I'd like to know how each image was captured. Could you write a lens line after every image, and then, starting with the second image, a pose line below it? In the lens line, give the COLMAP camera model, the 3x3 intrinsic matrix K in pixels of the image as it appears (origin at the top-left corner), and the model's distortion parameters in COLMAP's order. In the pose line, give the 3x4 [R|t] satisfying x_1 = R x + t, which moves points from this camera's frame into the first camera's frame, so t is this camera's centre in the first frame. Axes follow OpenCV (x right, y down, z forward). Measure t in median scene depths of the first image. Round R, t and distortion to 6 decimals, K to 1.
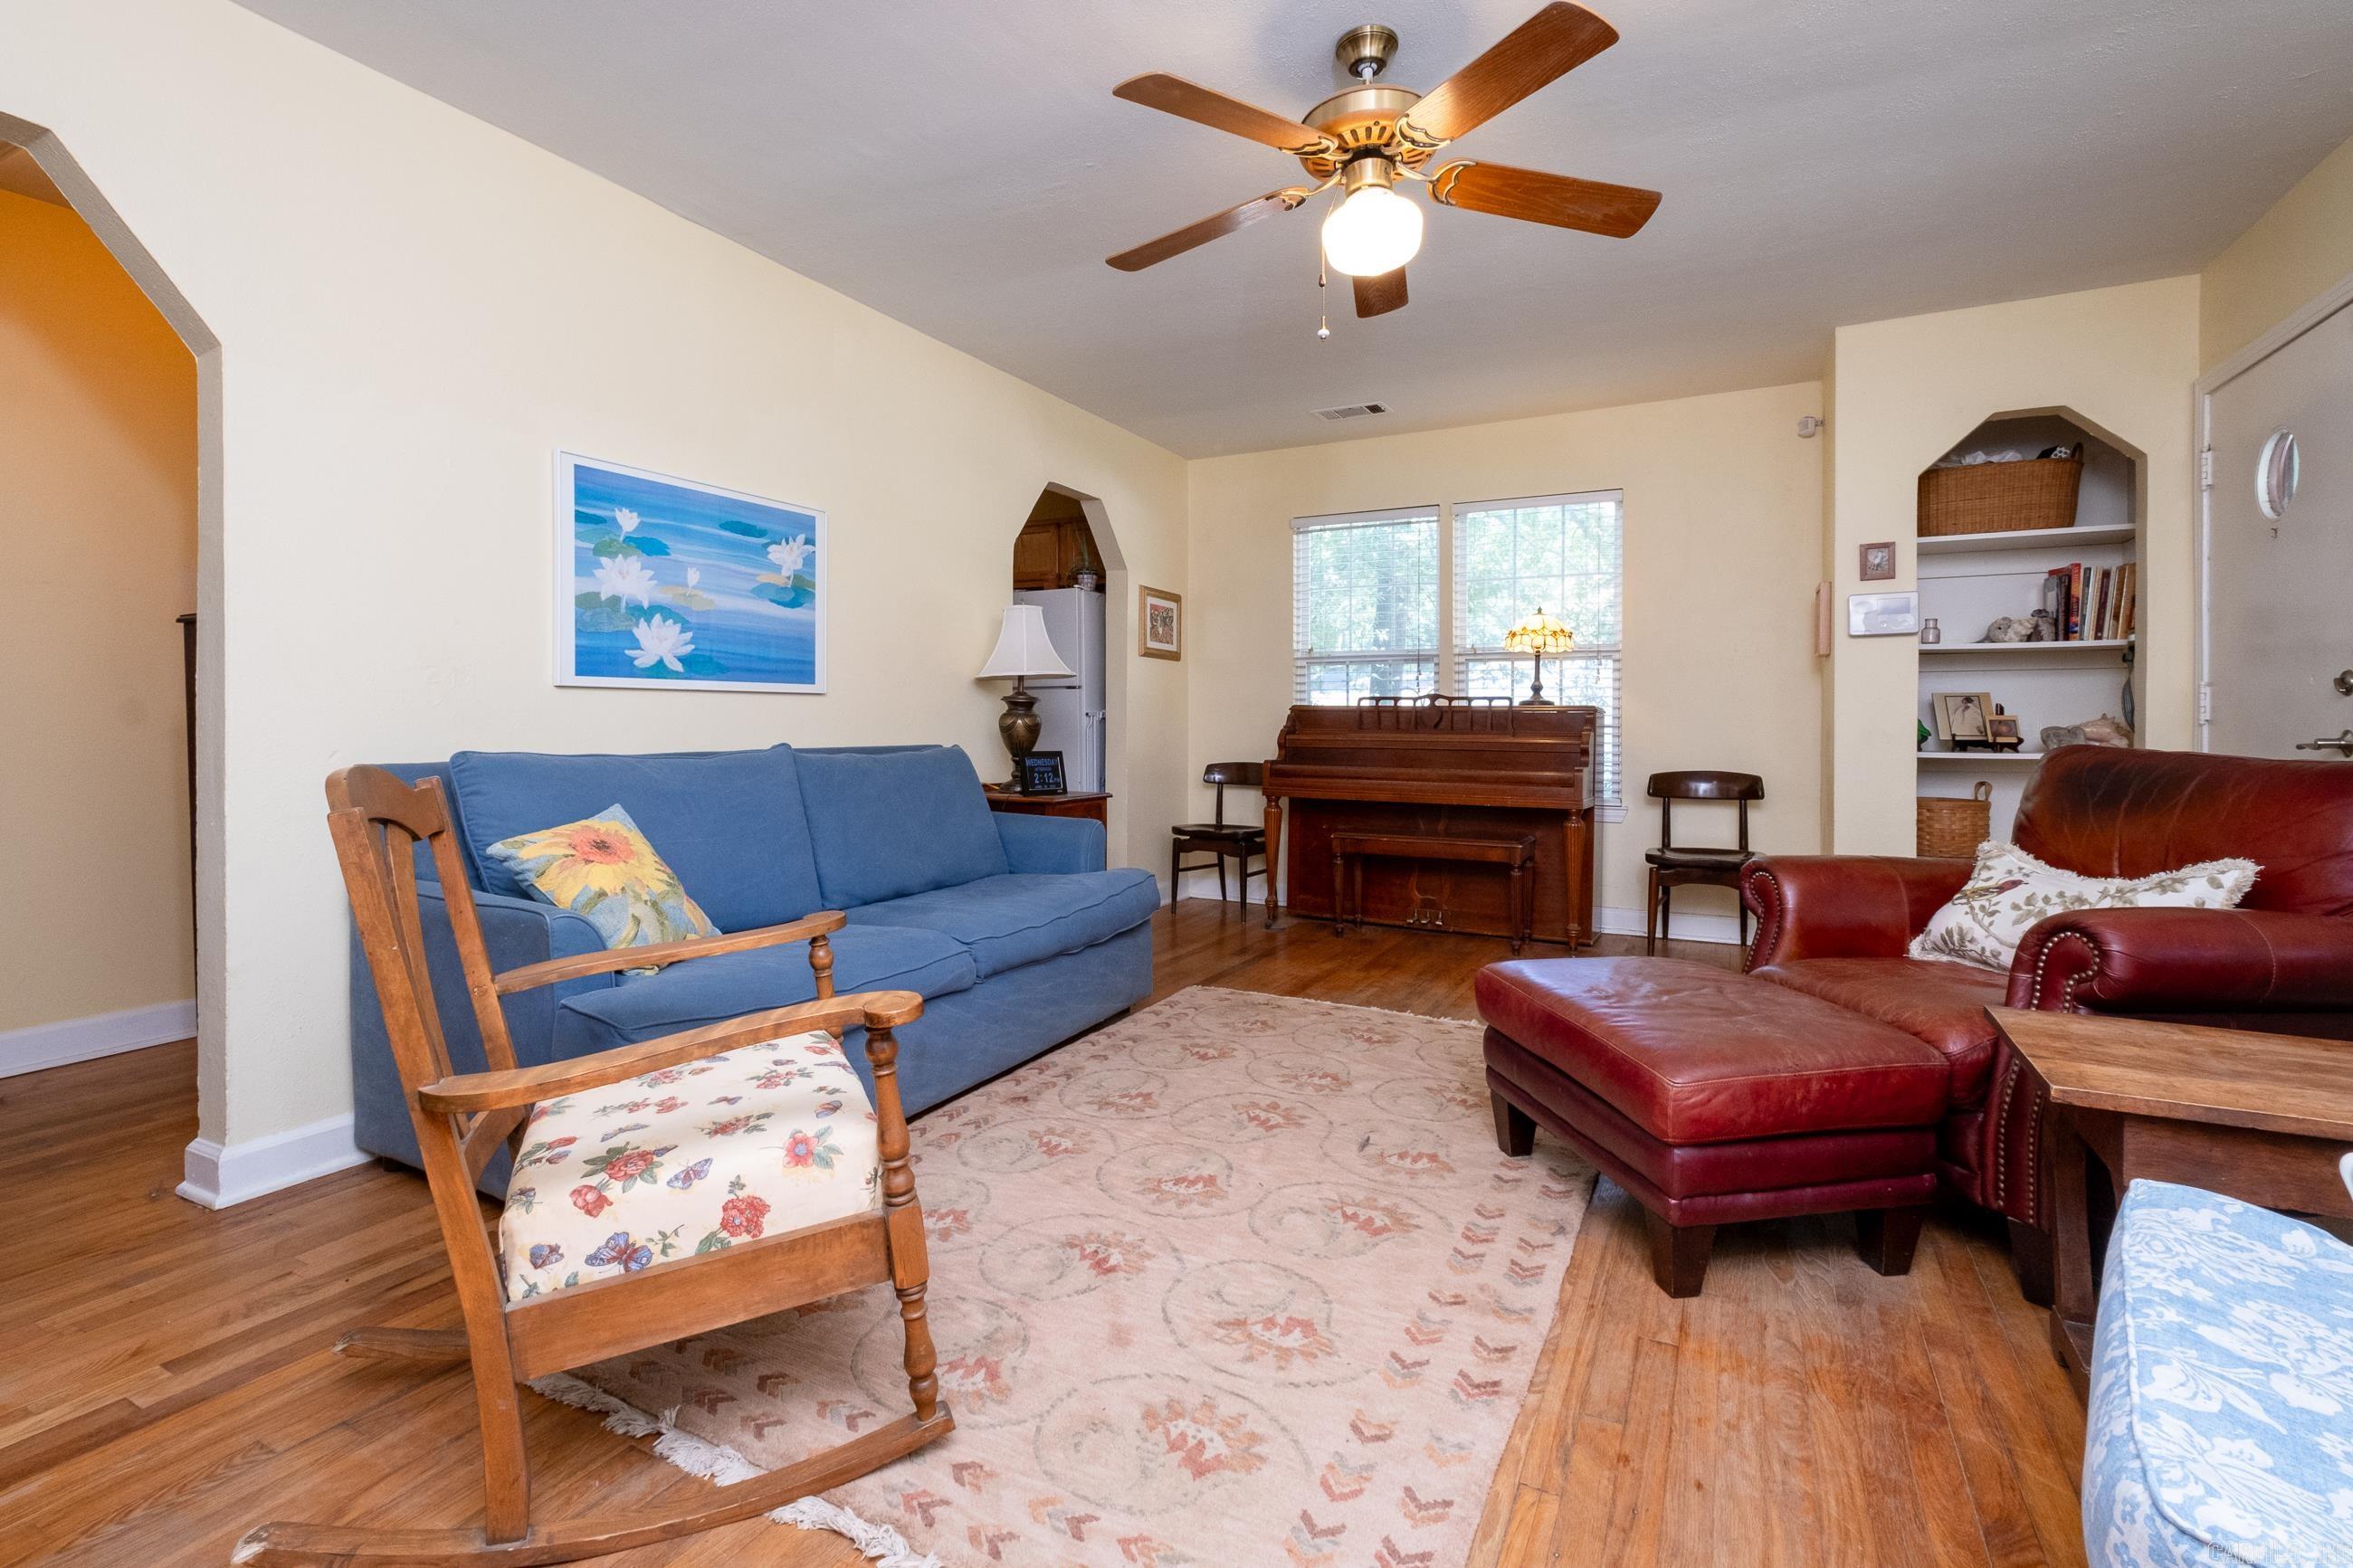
lens RADIAL K [[1053.6, 0, 1196.9], [0, 1053.6, 731.2], [0, 0, 1]] dist [-0.001981, -0.000426]
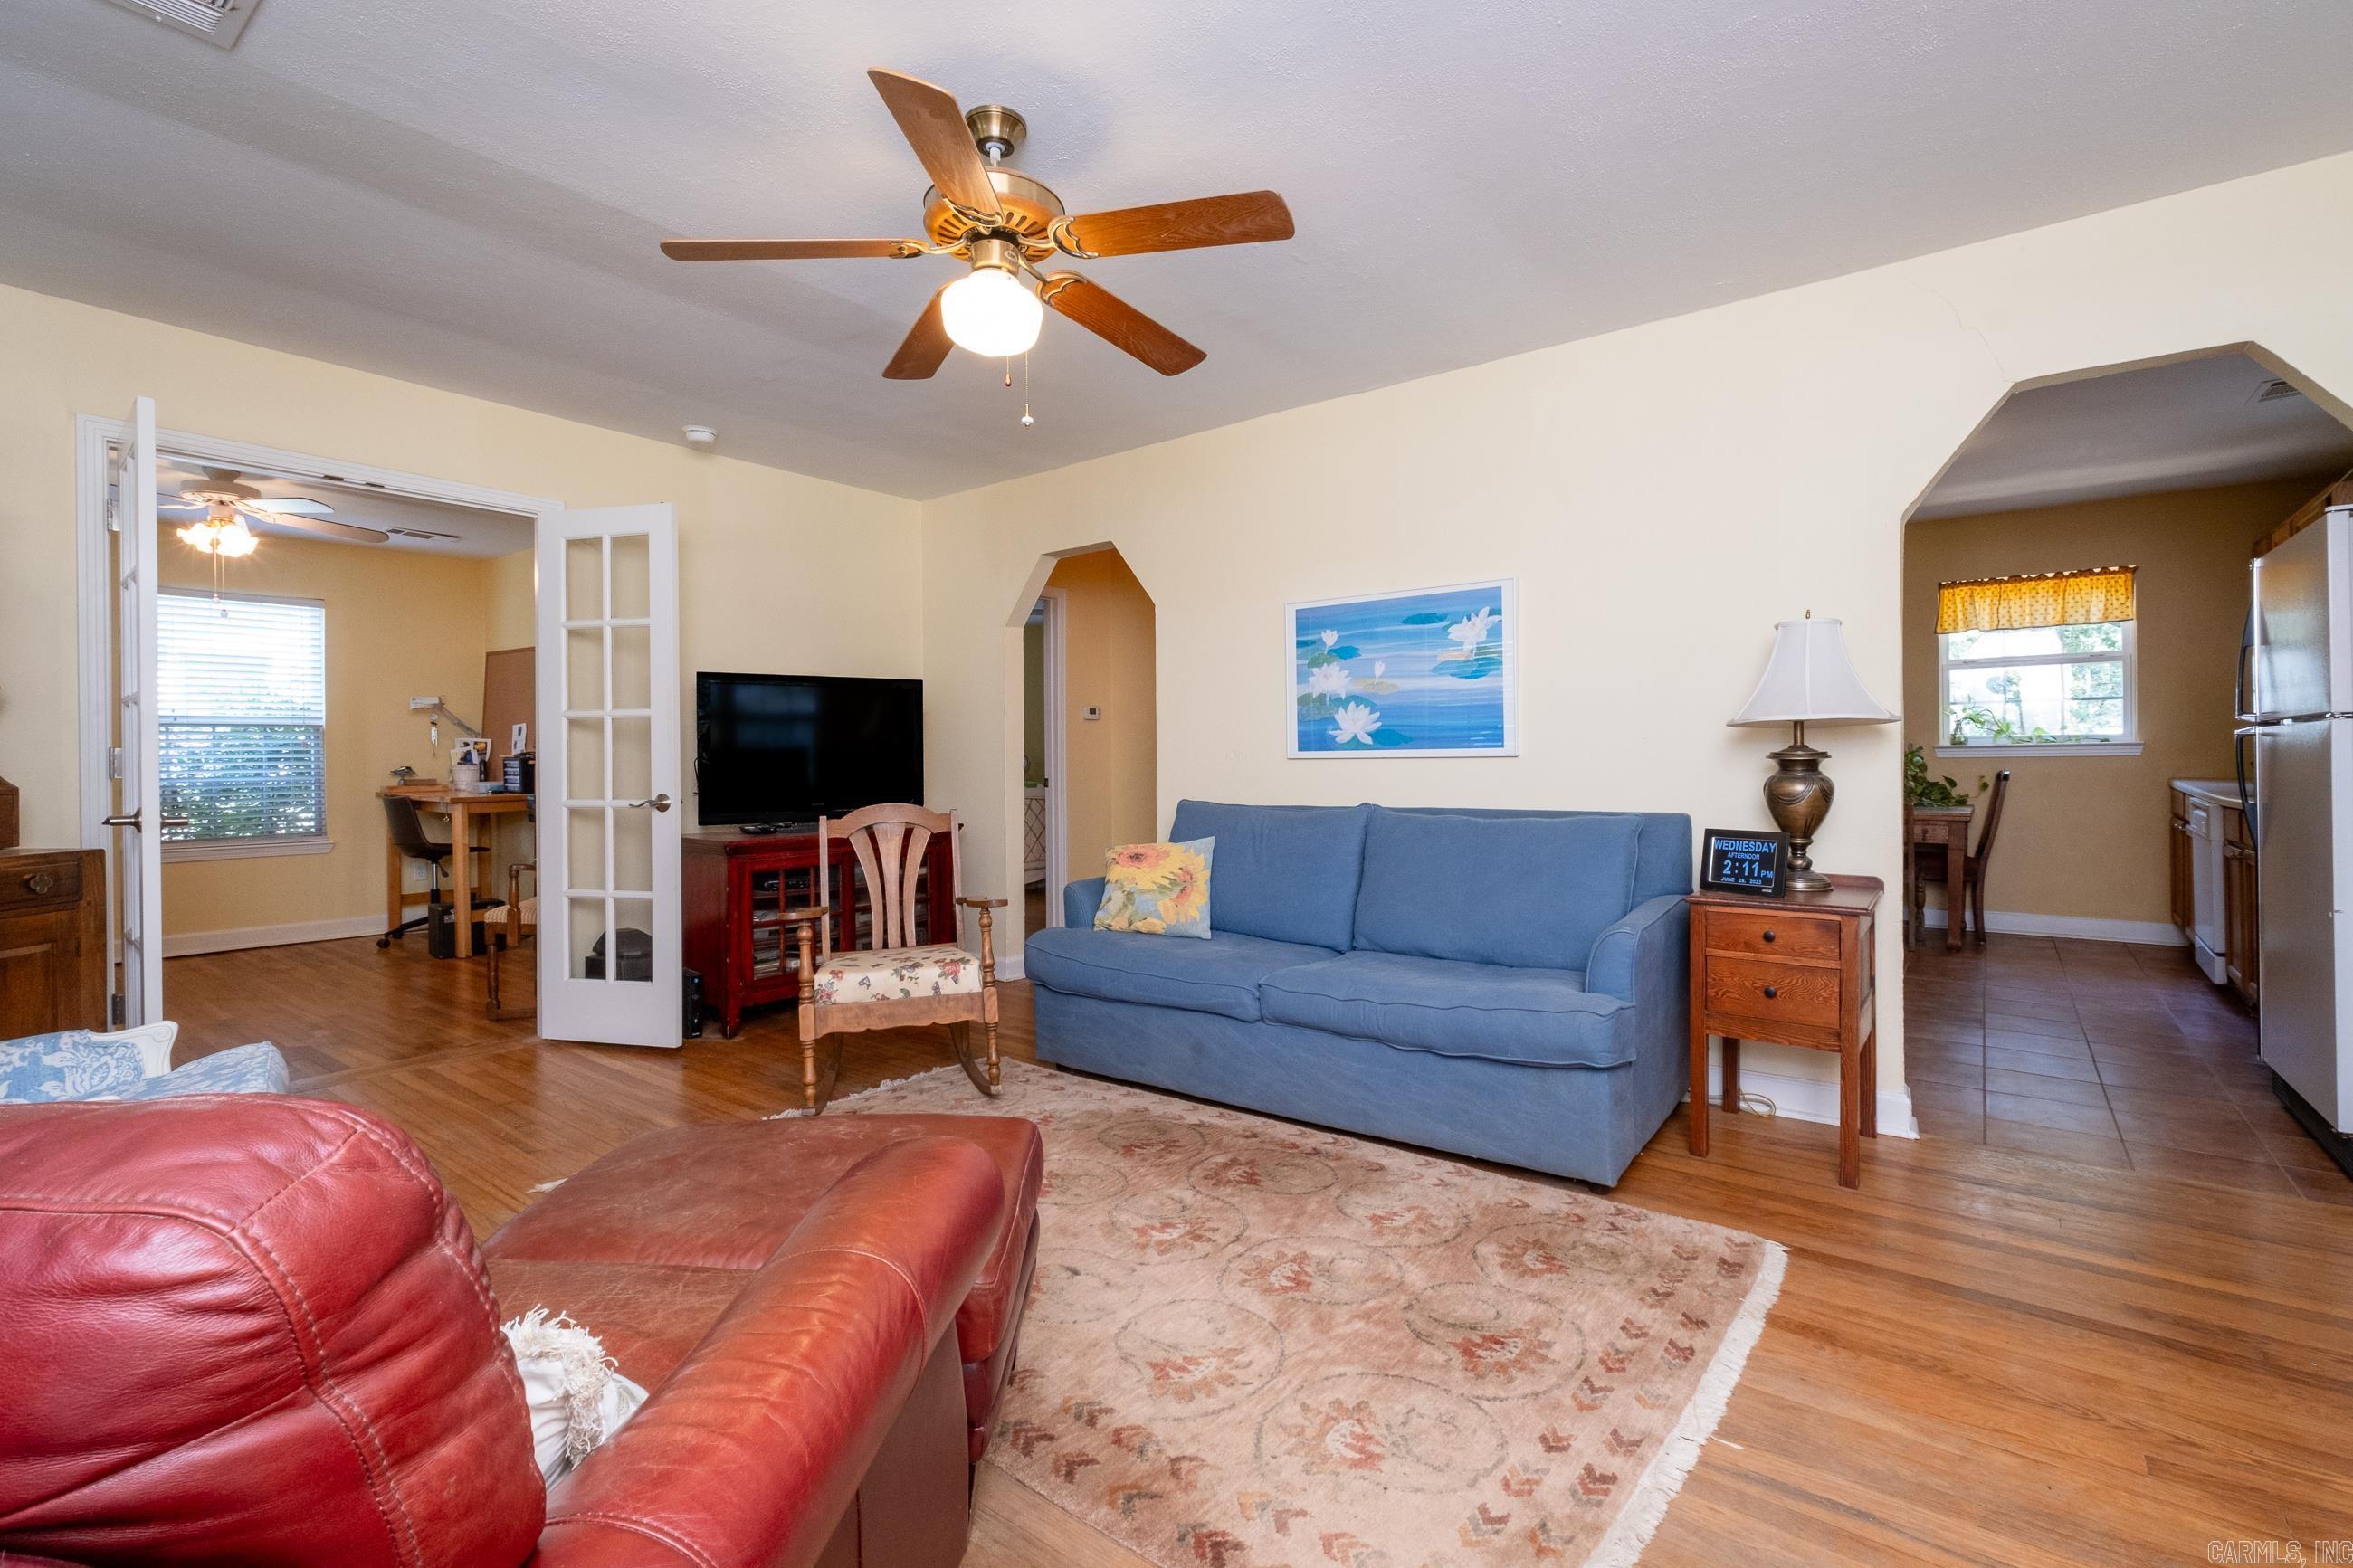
lens RADIAL K [[1053.6, 0, 1191.7], [0, 1053.6, 773.5], [0, 0, 1]] dist [-0.001981, -0.000426]
pose [[-0.181522, 0.007020, -0.983362, 0.815536], [-0.007437, 0.999936, 0.008511, -0.029628], [0.983359, 0.008858, -0.181458, 1.014713]]
